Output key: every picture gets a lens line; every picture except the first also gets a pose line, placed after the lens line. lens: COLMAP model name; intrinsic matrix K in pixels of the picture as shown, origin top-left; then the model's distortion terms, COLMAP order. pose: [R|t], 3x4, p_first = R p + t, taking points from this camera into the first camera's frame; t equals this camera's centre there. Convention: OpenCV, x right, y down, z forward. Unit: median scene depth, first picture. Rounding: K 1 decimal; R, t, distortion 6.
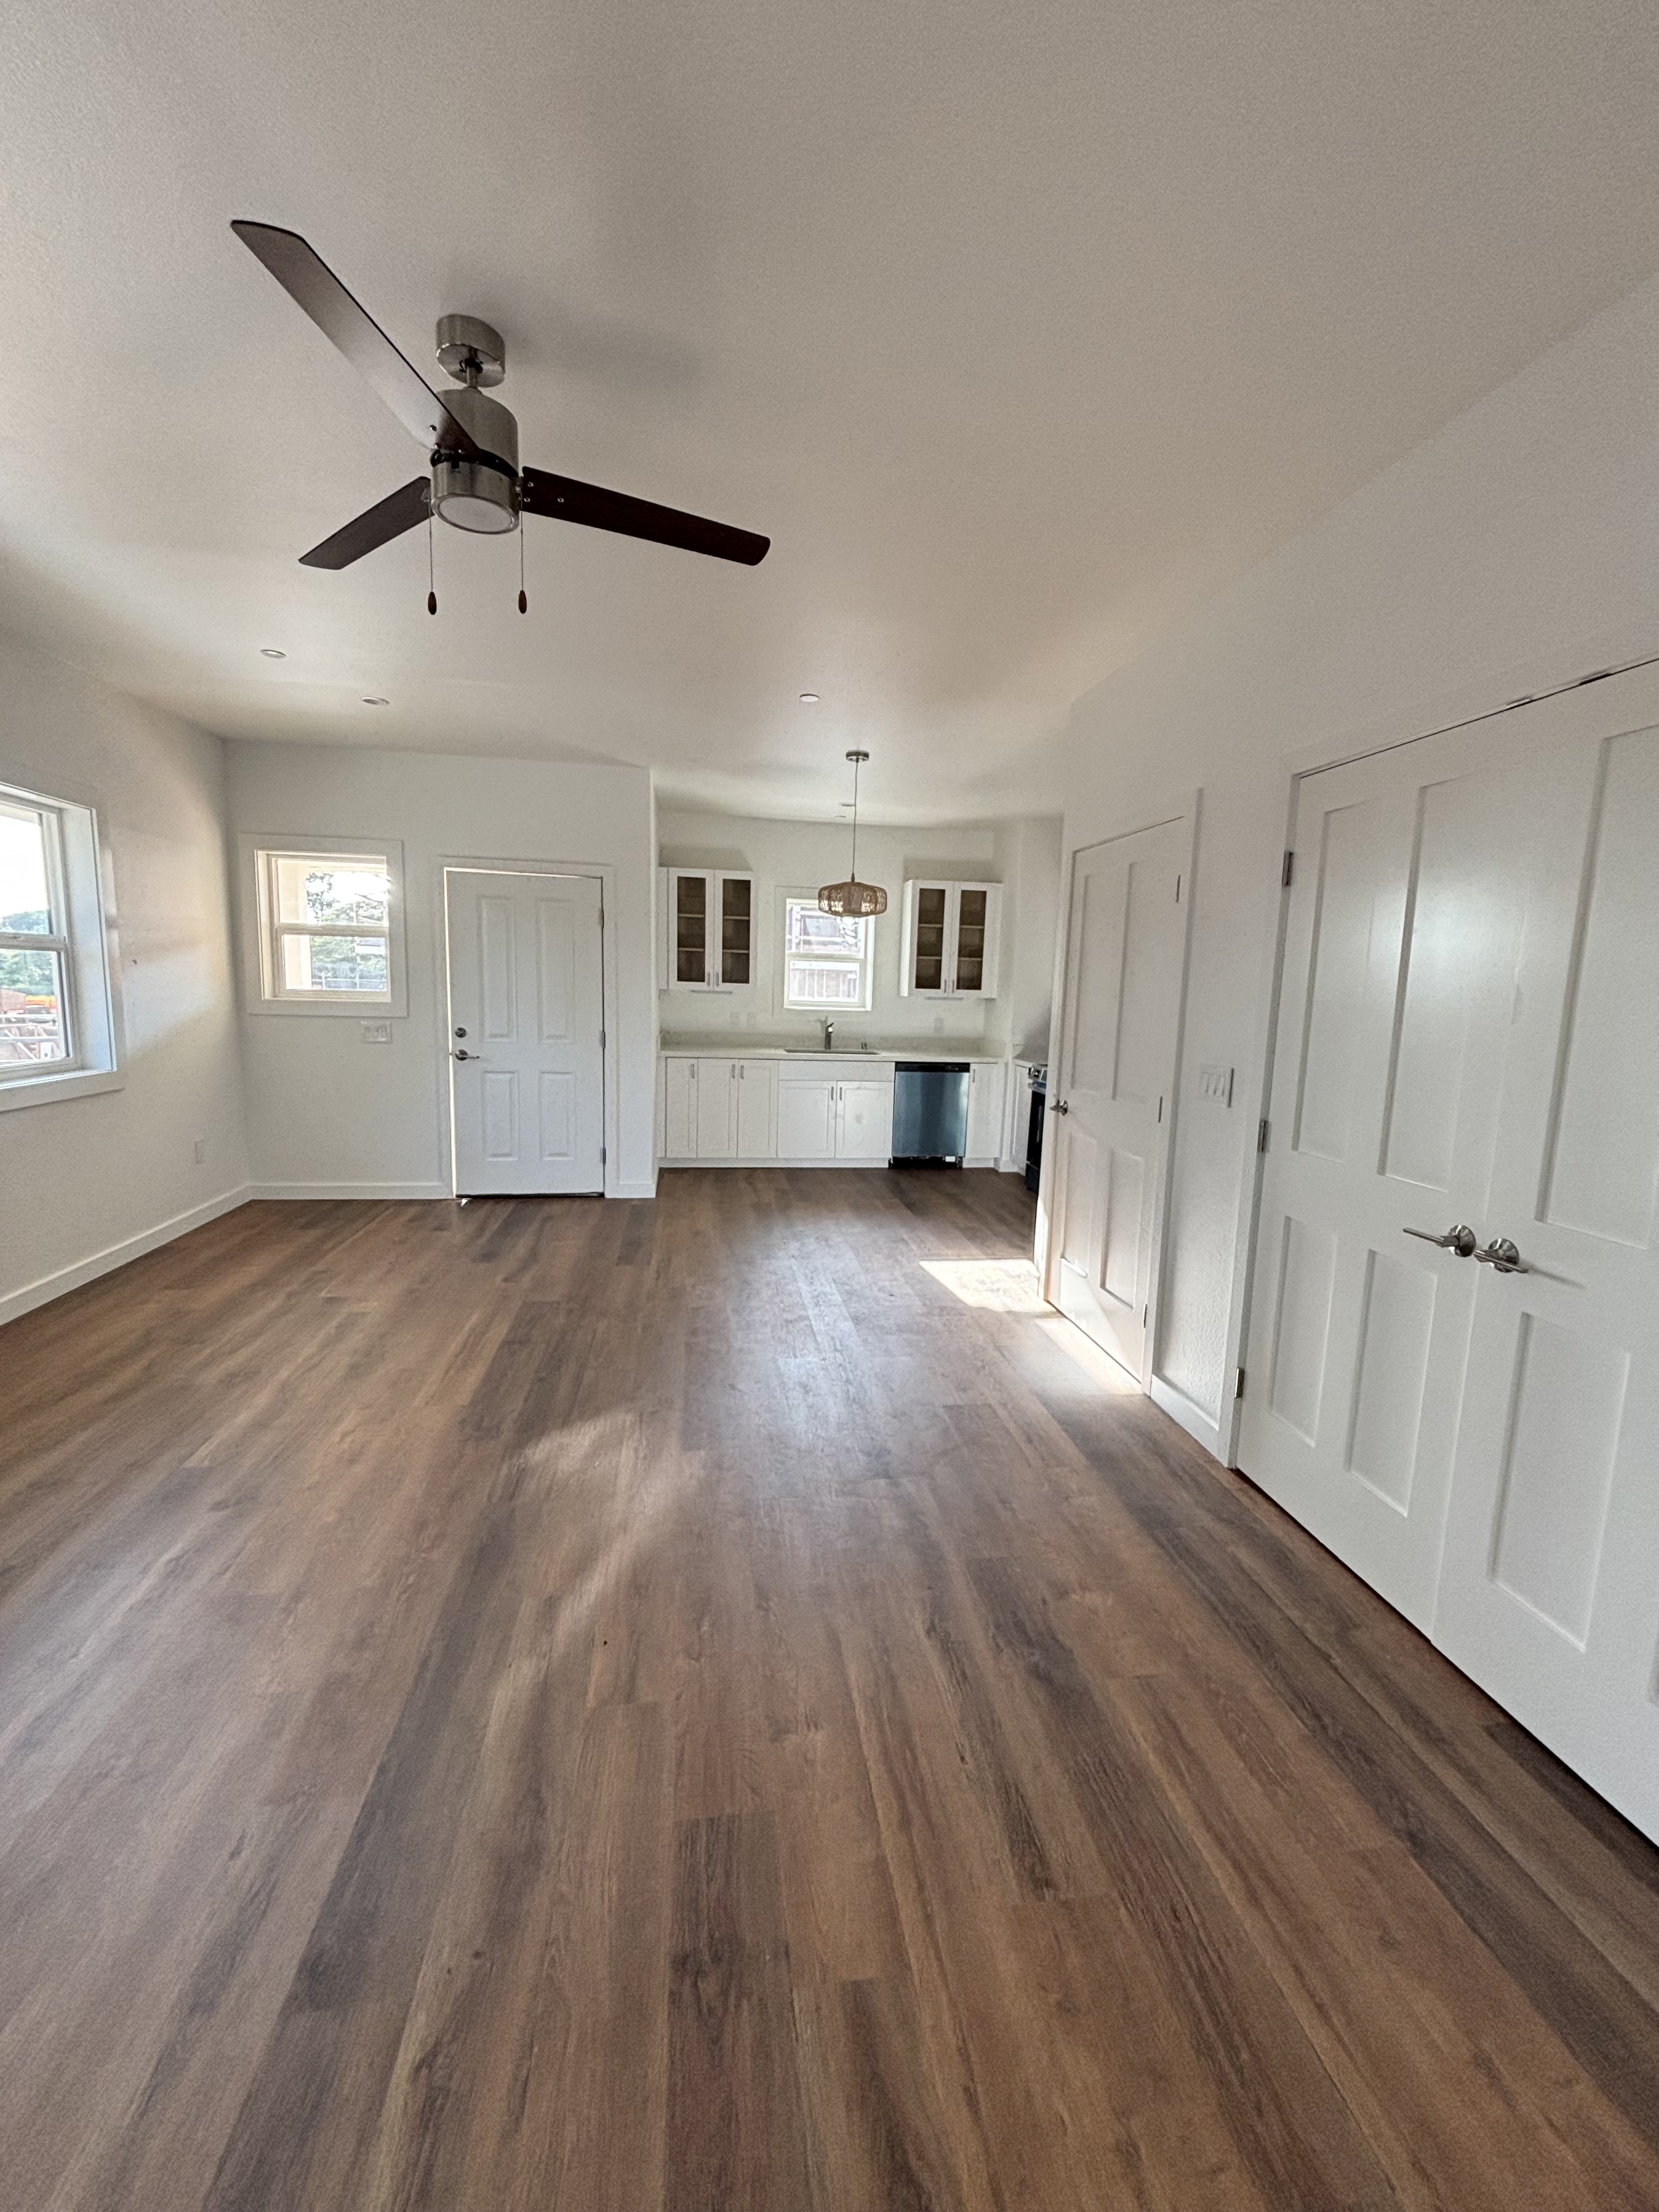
lens RADIAL K [[898.5, 0, 835.0], [0, 898.5, 1102.9], [0, 0, 1]] dist [0.001866, 0.000379]
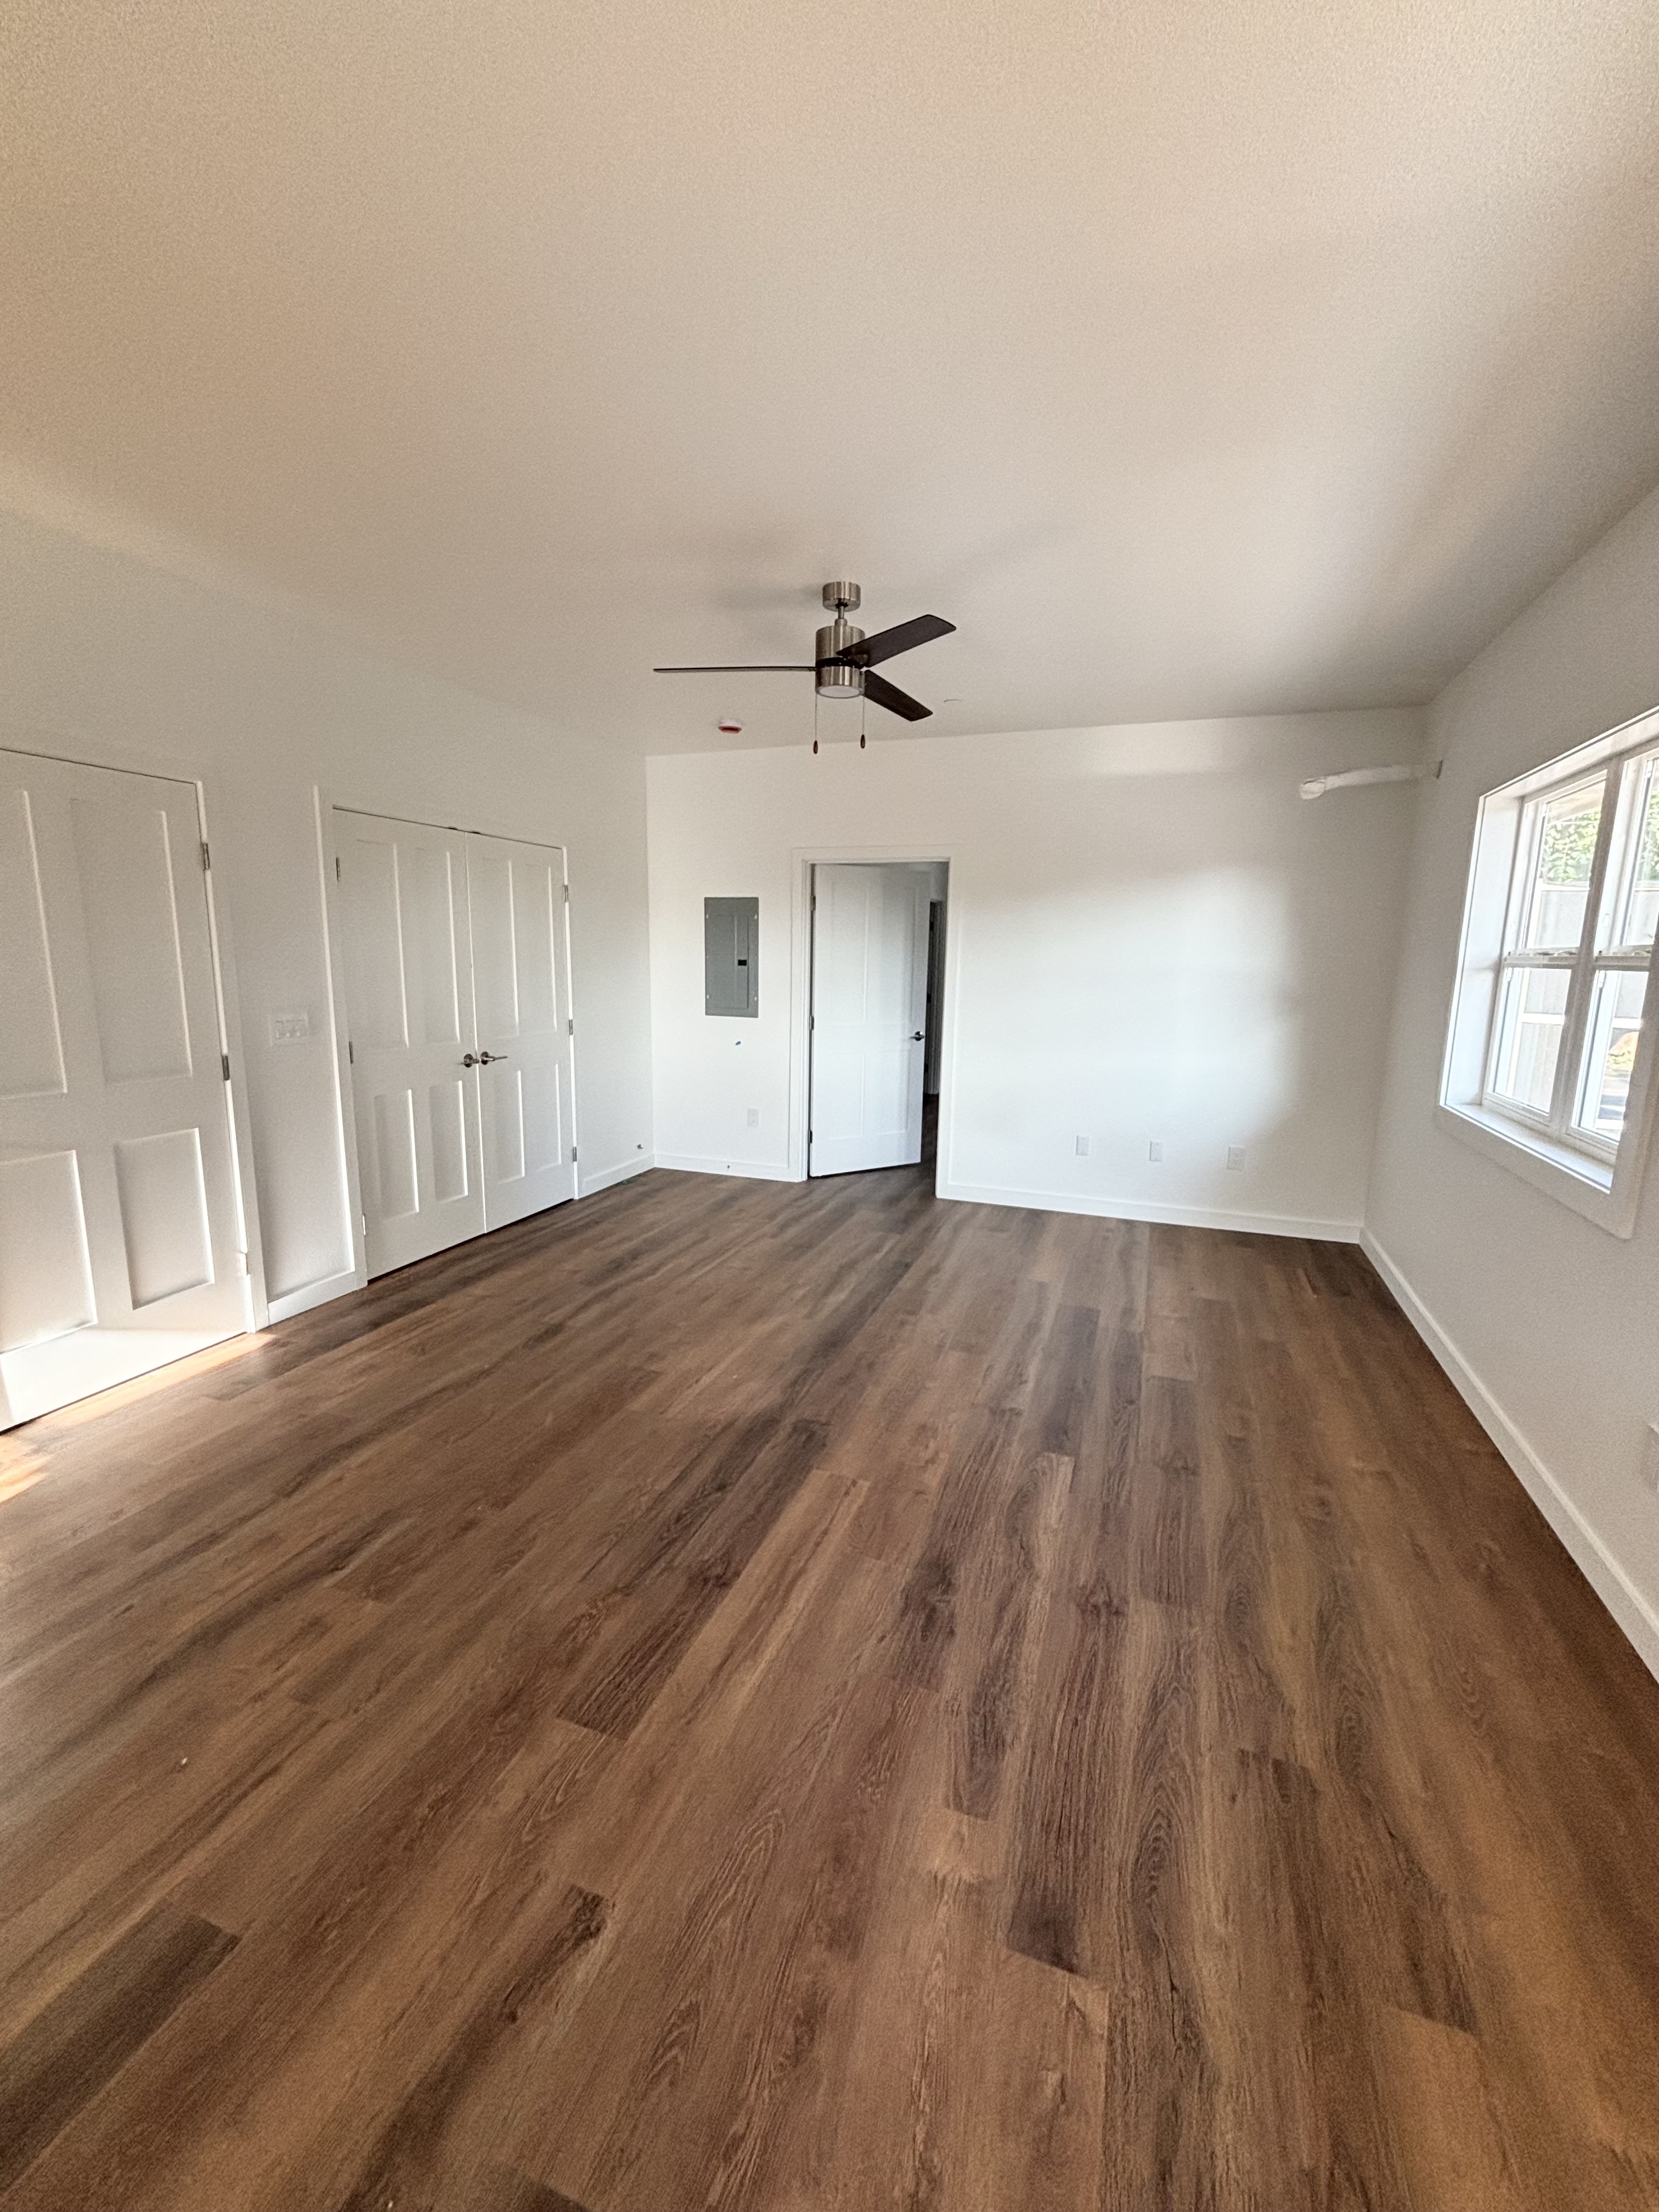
lens RADIAL K [[896.7, 0, 831.9], [0, 896.7, 1103.8], [0, 0, 1]] dist [0.000730, 0.000292]
pose [[-0.874160, -0.124965, 0.469284, -1.046750], [0.022074, 0.955103, 0.295452, -0.344092], [-0.485136, 0.268631, -0.832154, 2.152165]]
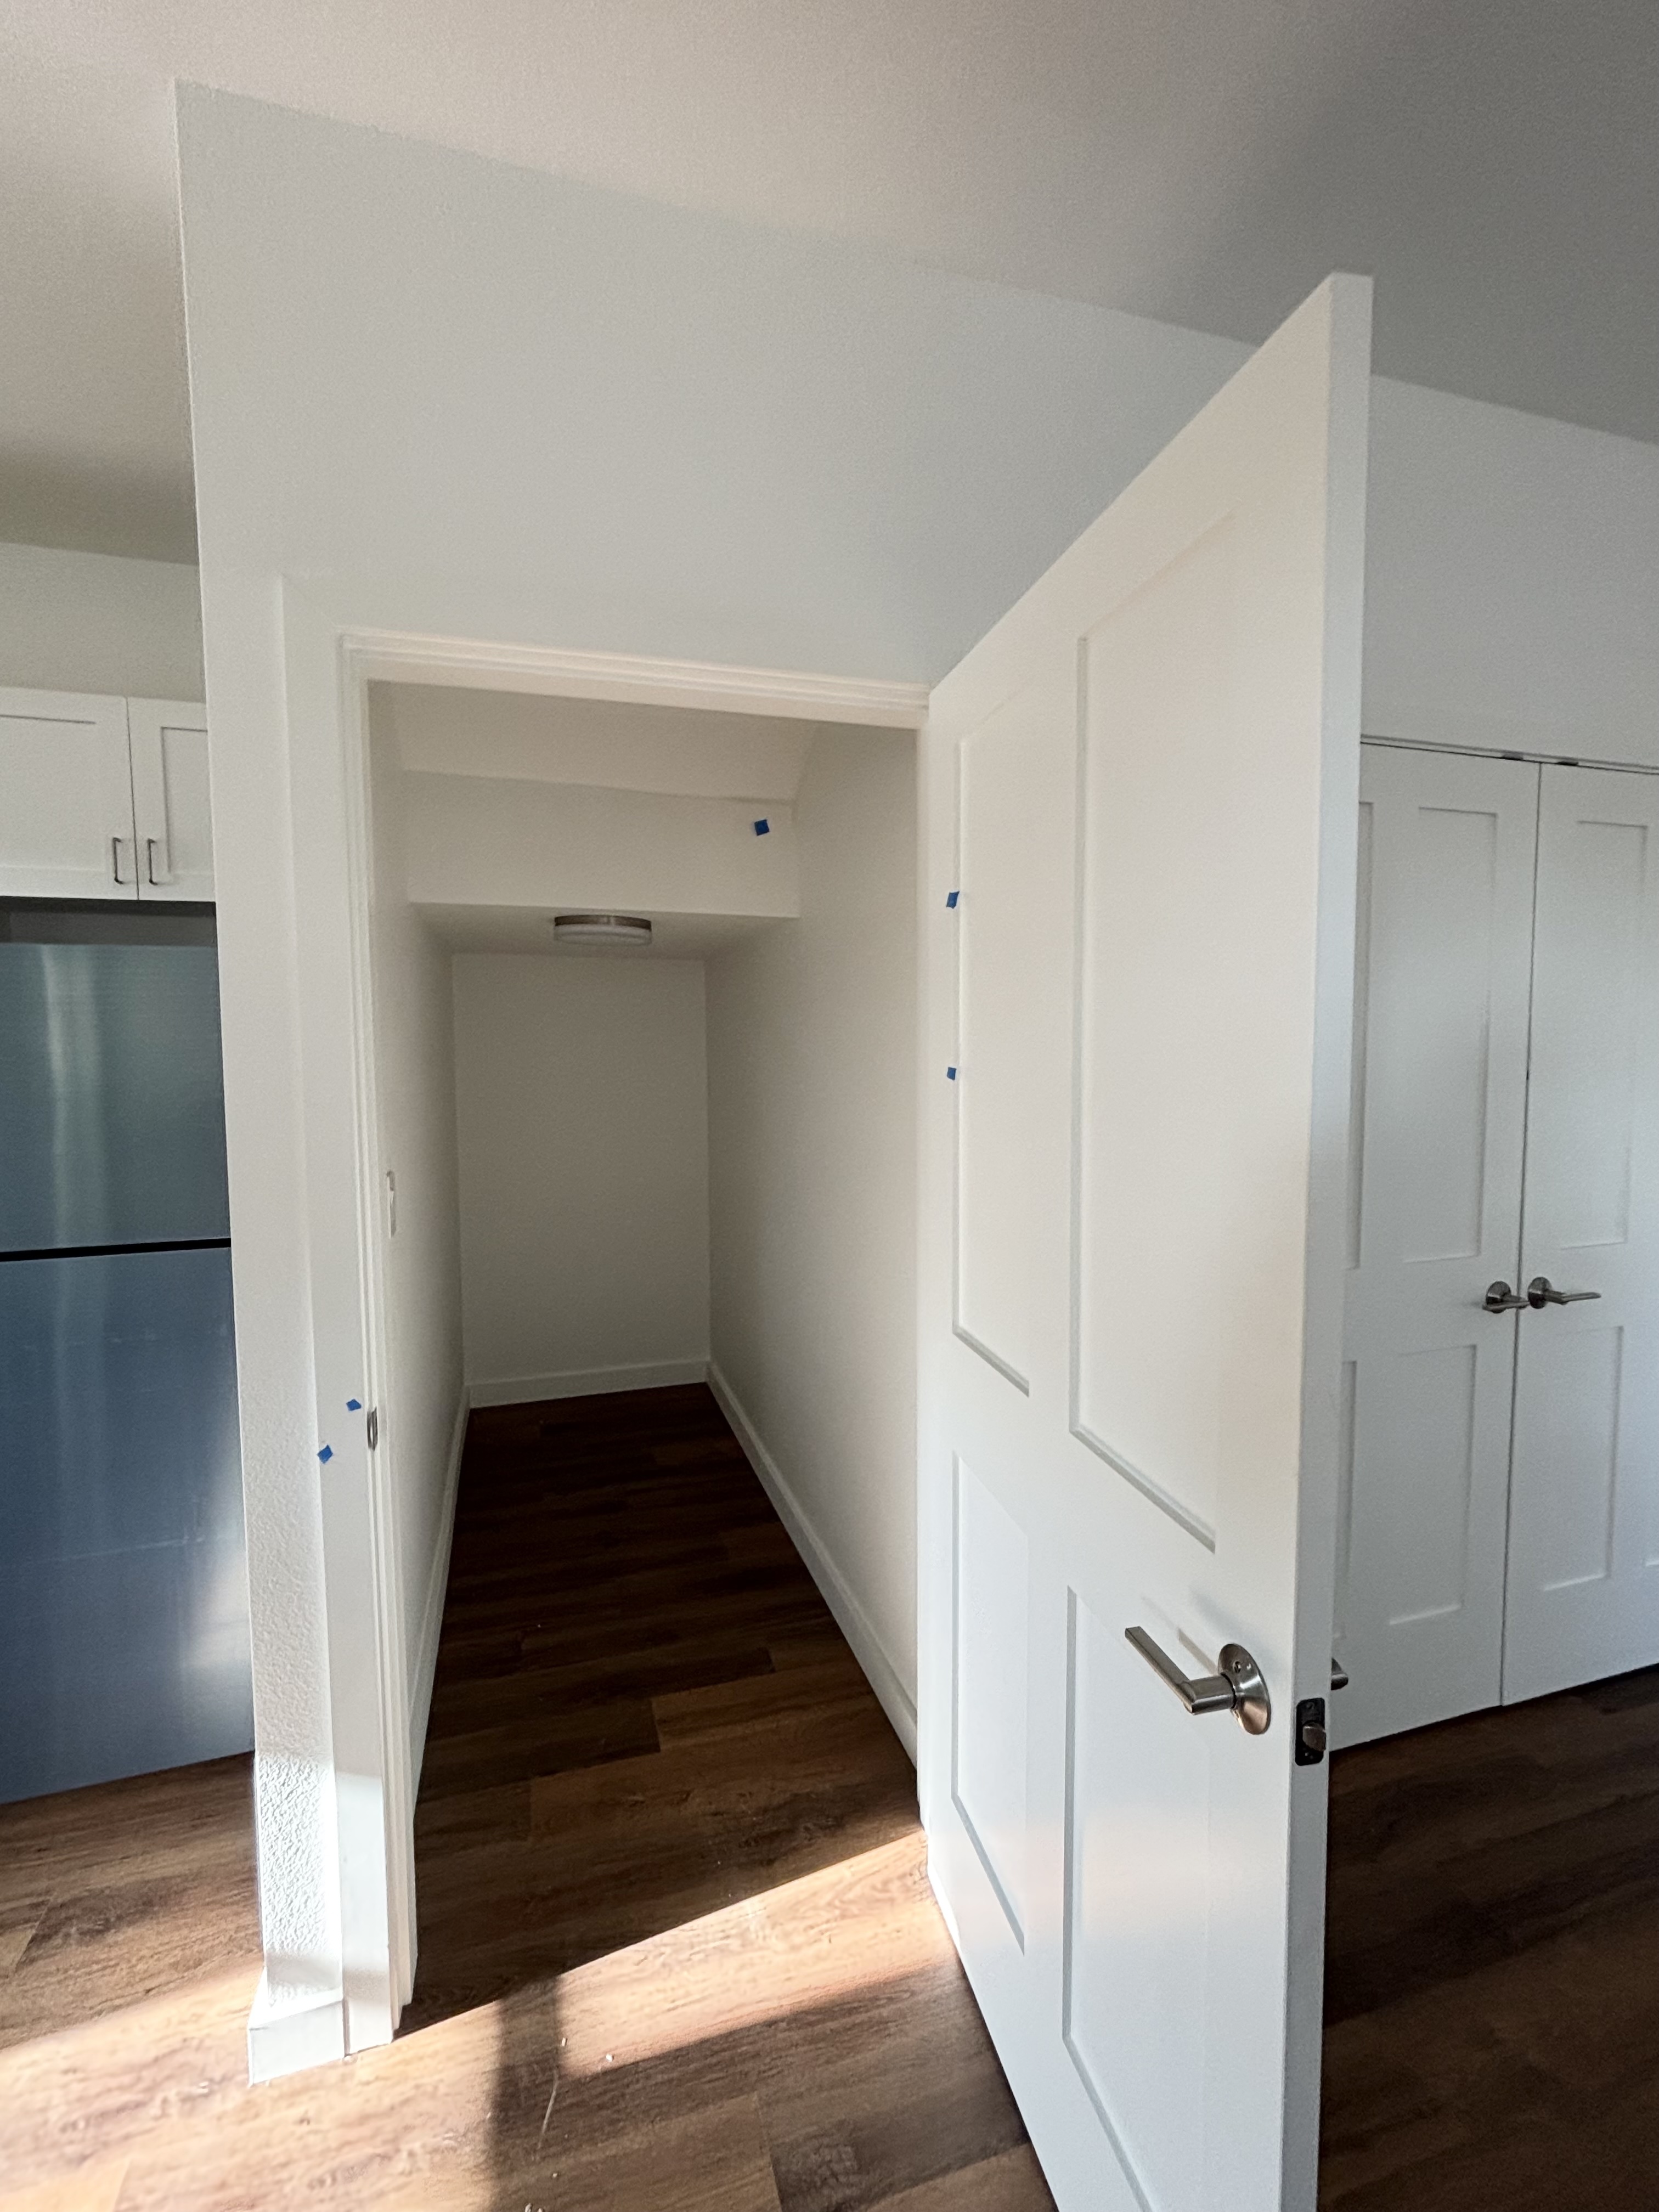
lens RADIAL K [[970.4, 0, 833.4], [0, 970.4, 1120.5], [0, 0, 1]] dist [0.008989, 0.000344]
pose [[-0.148049, -0.106311, 0.983249, -0.182474], [0.133508, 0.982956, 0.126382, -0.226585], [-0.979927, 0.149982, -0.131332, 1.565568]]
